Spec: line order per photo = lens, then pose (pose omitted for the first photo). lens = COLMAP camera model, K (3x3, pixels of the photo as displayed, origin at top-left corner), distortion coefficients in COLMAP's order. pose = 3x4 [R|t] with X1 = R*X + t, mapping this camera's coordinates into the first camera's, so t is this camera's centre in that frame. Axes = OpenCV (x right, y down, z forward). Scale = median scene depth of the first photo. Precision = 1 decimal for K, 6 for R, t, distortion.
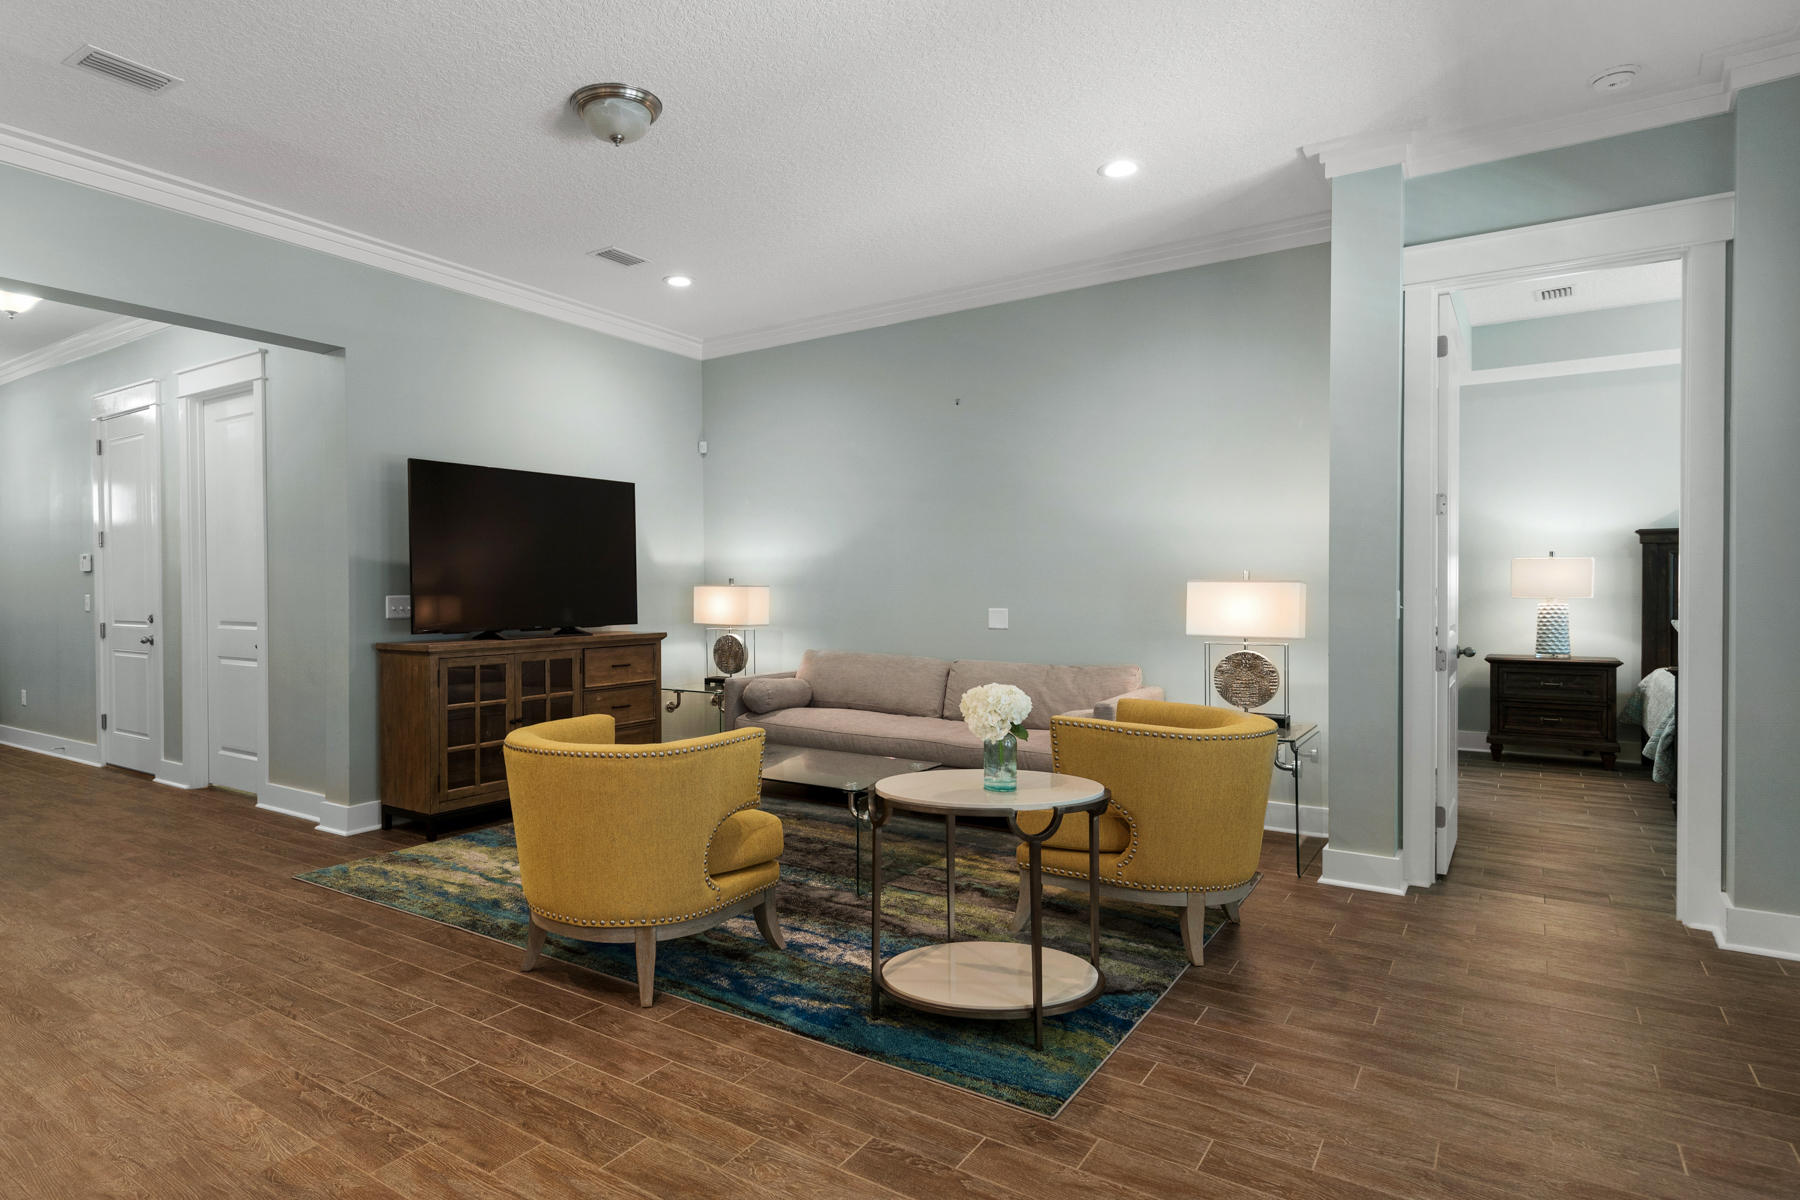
lens RADIAL K [[864.6, 0, 905.6], [0, 864.6, 588.7], [0, 0, 1]] dist [0.027919, -0.001059]
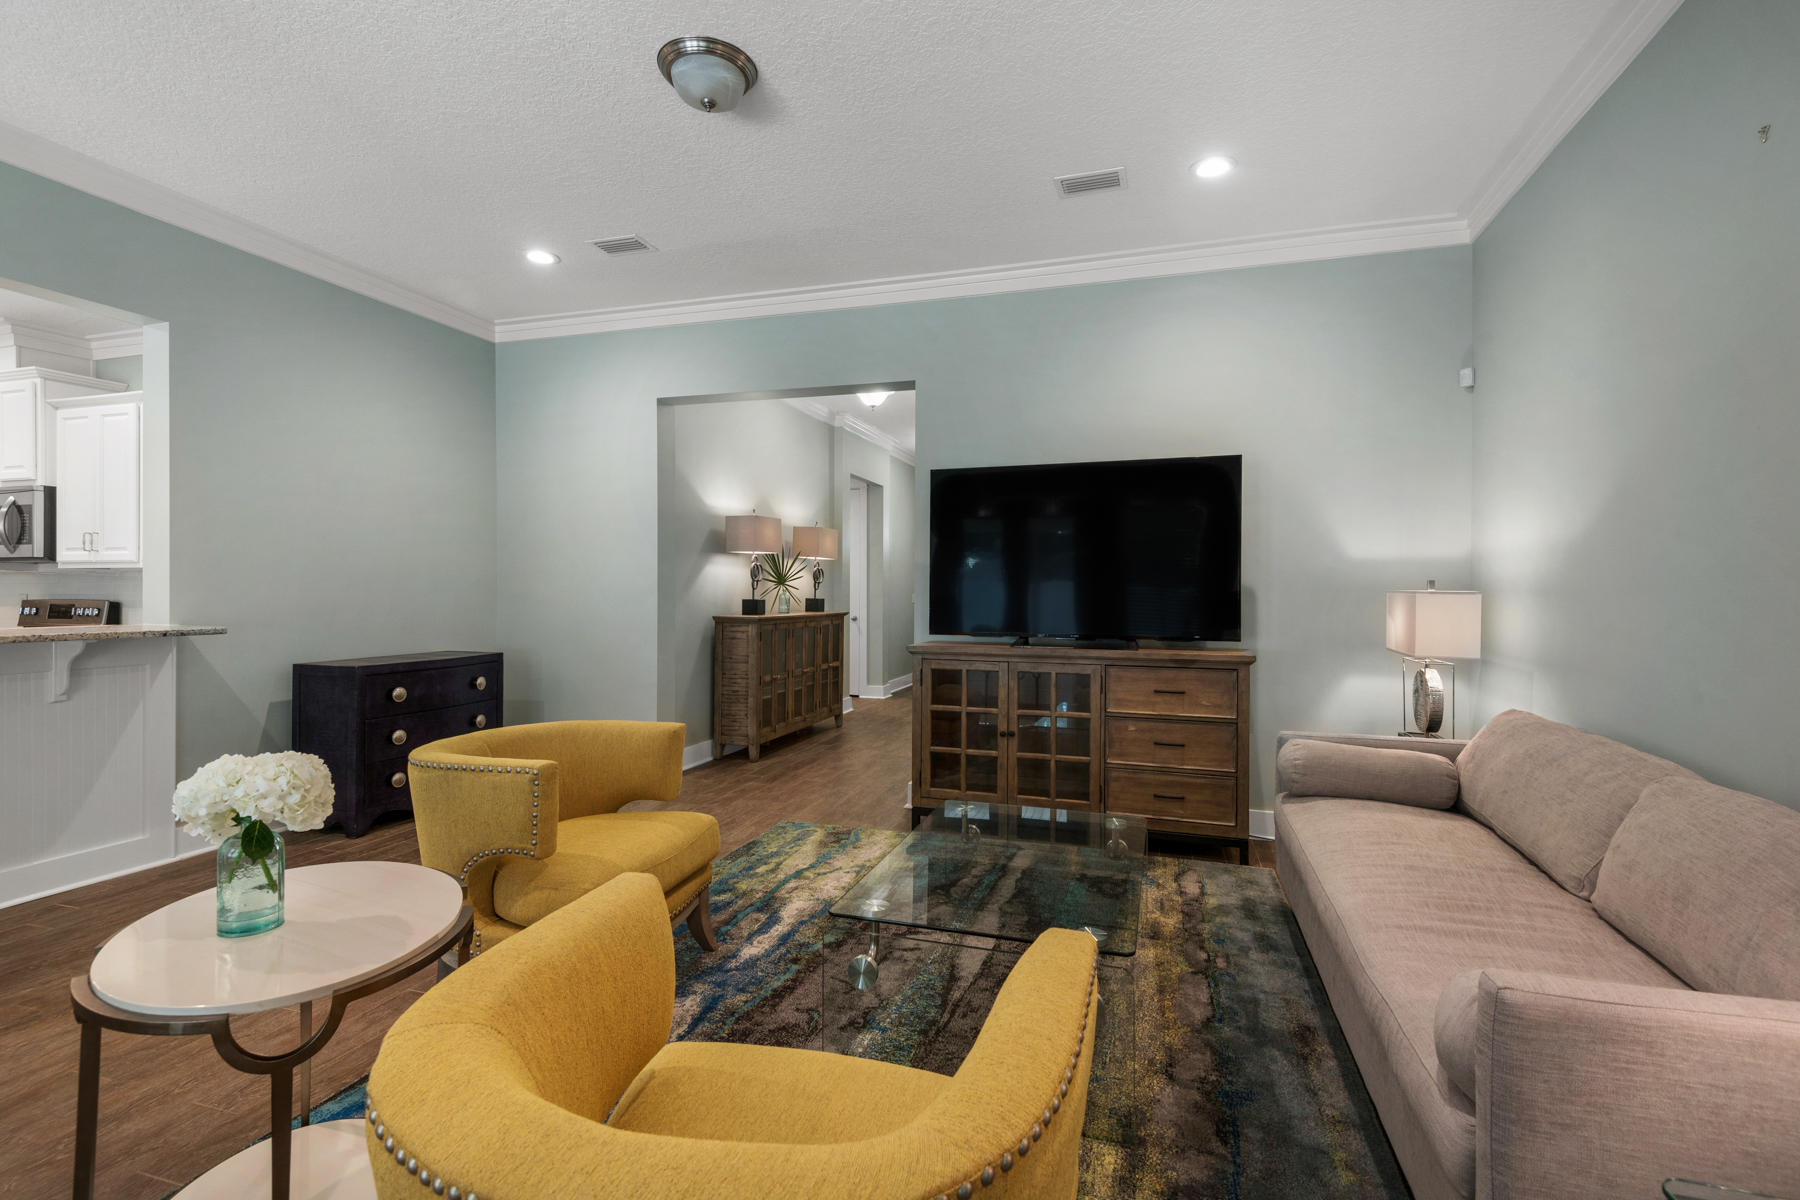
lens RADIAL K [[864.6, 0, 905.6], [0, 864.6, 588.7], [0, 0, 1]] dist [0.027919, -0.001059]
pose [[0.287000, 0.001886, -0.957929, 0.428694], [-0.009286, 0.999957, -0.000814, -0.002614], [0.957885, 0.009129, 0.287005, 0.654300]]
